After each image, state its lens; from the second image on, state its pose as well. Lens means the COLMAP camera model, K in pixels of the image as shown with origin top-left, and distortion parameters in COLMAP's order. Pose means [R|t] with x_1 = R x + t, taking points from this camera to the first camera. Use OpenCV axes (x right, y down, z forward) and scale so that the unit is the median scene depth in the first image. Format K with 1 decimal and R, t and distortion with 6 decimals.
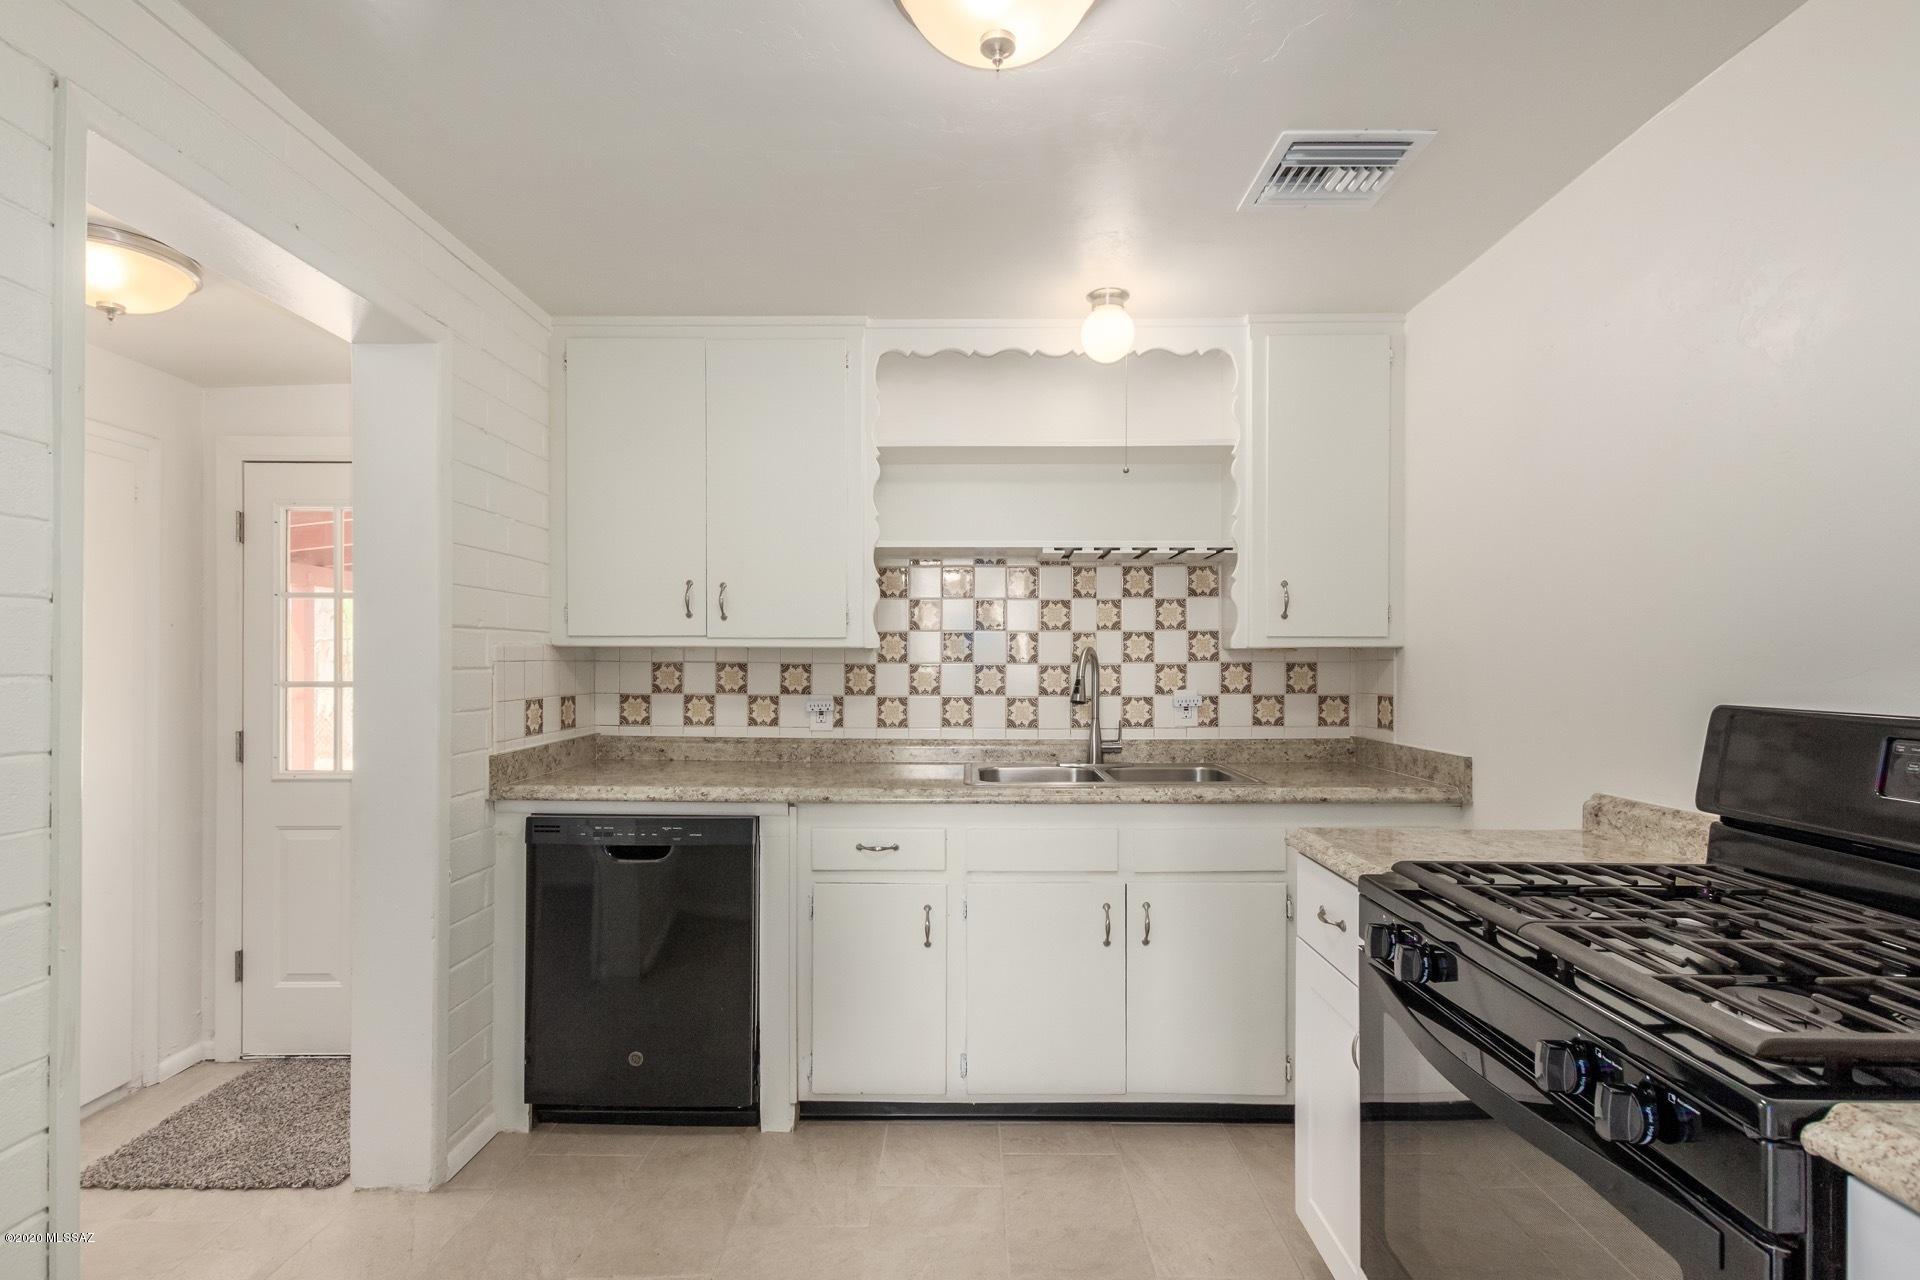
lens RADIAL K [[897.8, 0, 960.2], [0, 897.8, 657.6], [0, 0, 1]] dist [0.002390, -0.000260]
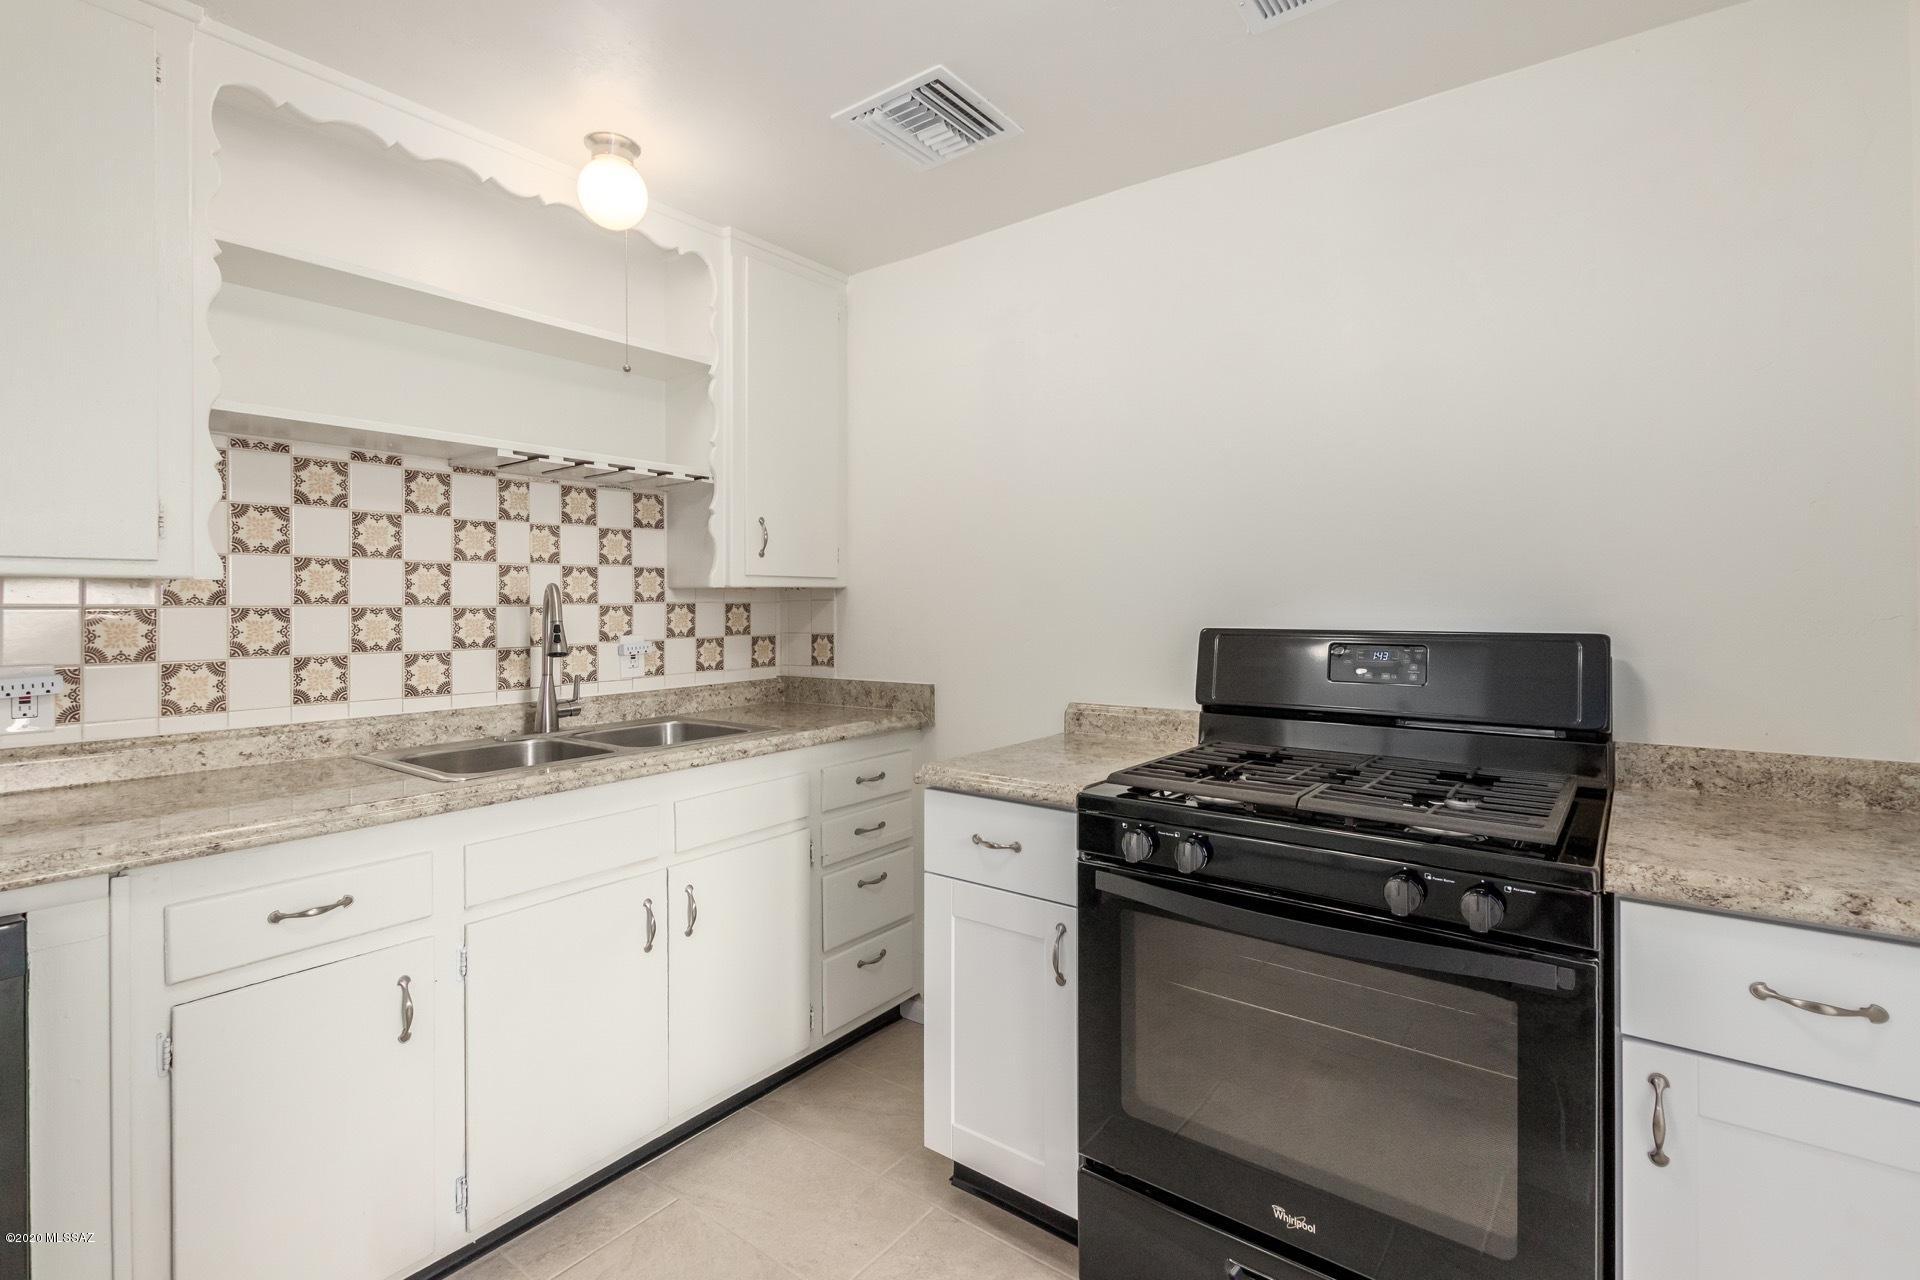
lens RADIAL K [[890.7, 0, 955.0], [0, 890.7, 607.5], [0, 0, 1]] dist [0.001721, 0.000154]
pose [[0.596323, -0.006625, 0.802717, -0.252605], [0.003440, 0.999978, 0.005698, 0.005414], [-0.802737, -0.000637, 0.596332, 0.237424]]
